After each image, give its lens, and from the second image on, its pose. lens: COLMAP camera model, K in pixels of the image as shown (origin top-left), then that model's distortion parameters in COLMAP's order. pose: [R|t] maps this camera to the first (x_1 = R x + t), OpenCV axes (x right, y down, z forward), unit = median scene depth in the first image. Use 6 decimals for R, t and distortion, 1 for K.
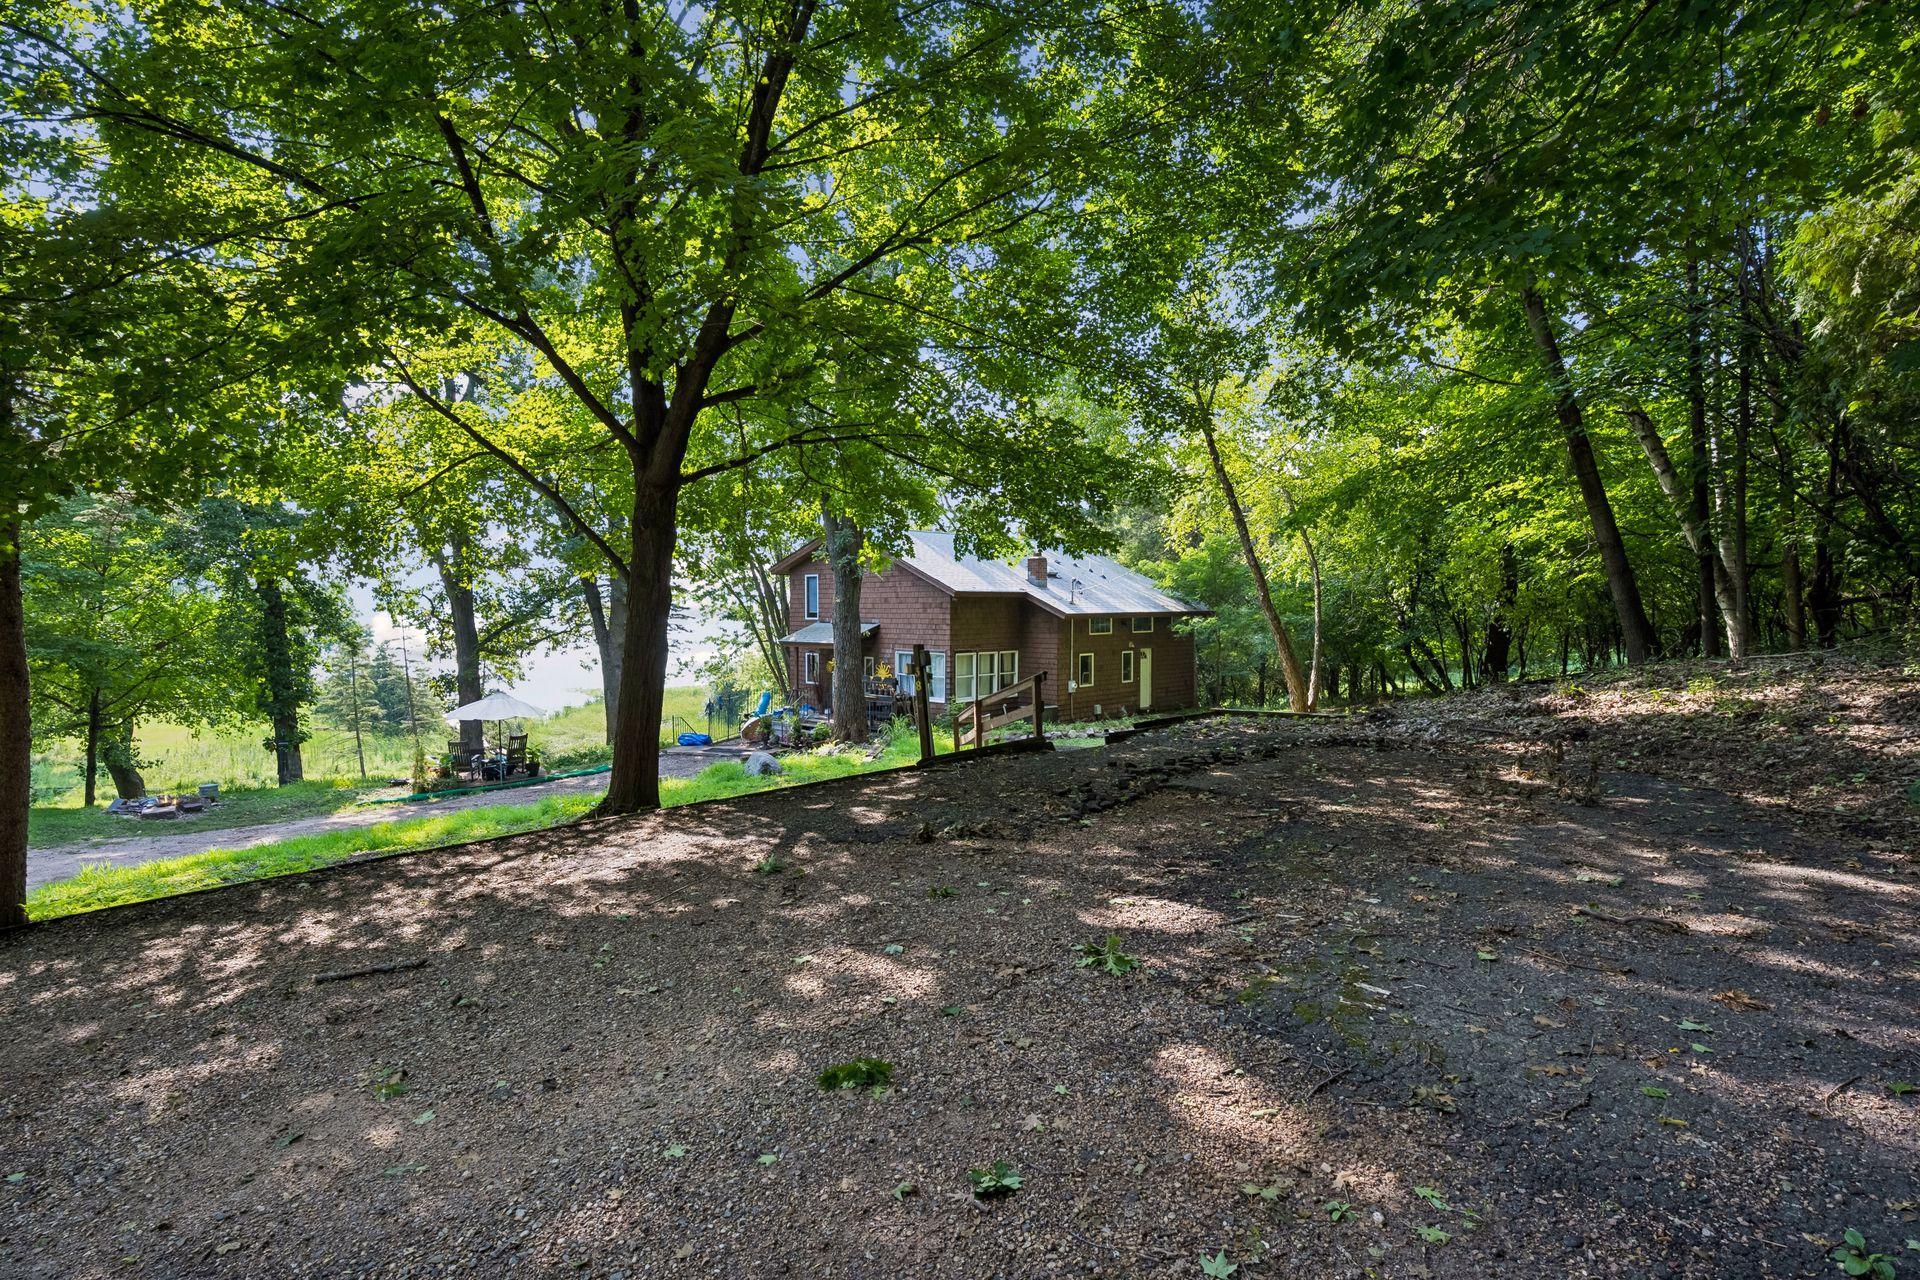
lens RADIAL K [[1074.1, 0, 960.0], [0, 1074.1, 640.0], [0, 0, 1]] dist [0.001358, -0.000553]
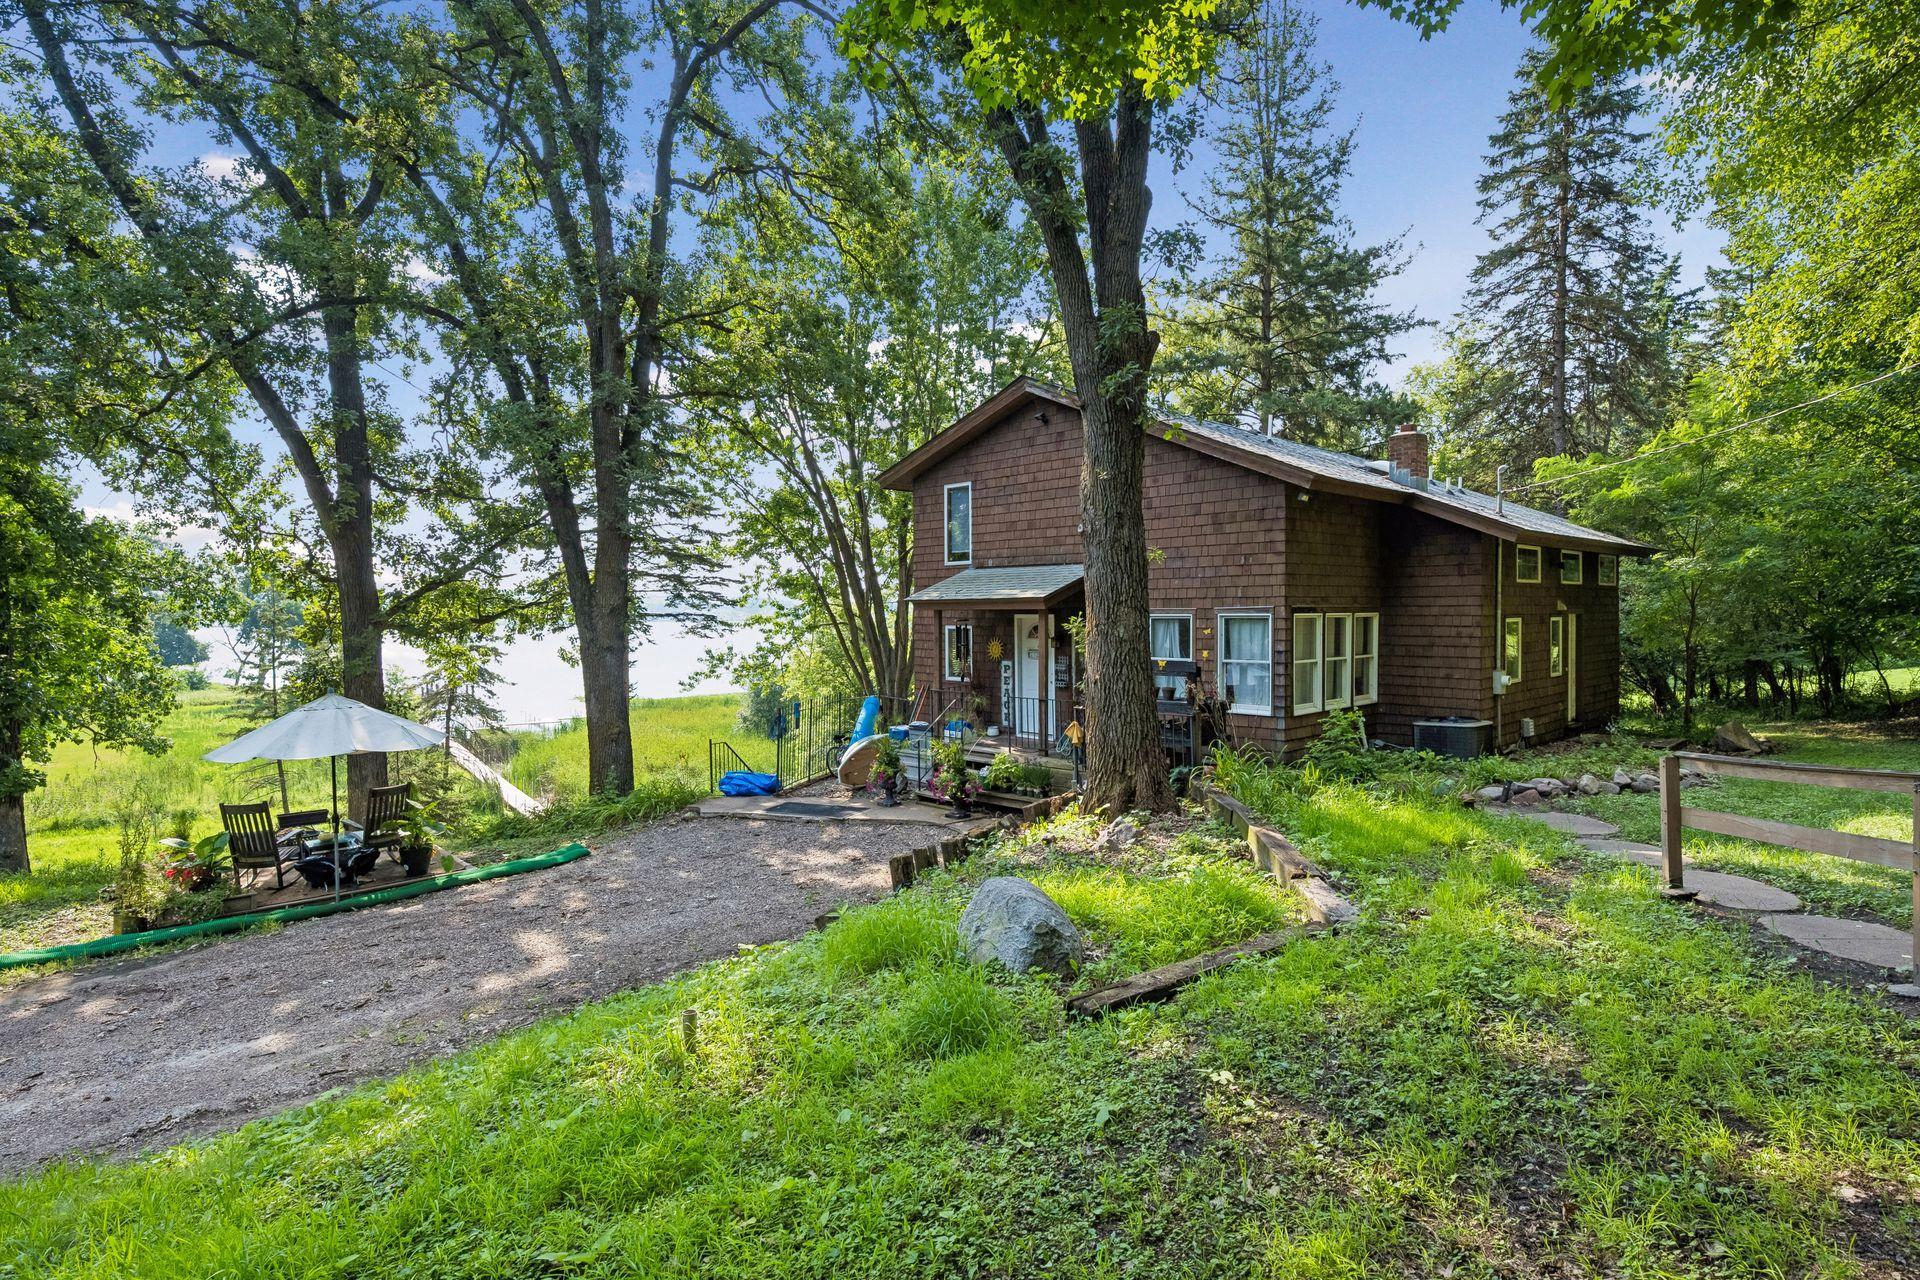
lens RADIAL K [[1074.1, 0, 960.0], [0, 1074.1, 640.0], [0, 0, 1]] dist [0.001358, -0.000553]
pose [[0.999744, -0.004391, -0.022188, -0.130446], [0.004208, 0.999957, -0.008270, 0.025461], [0.022223, 0.008174, 0.999720, 0.466505]]
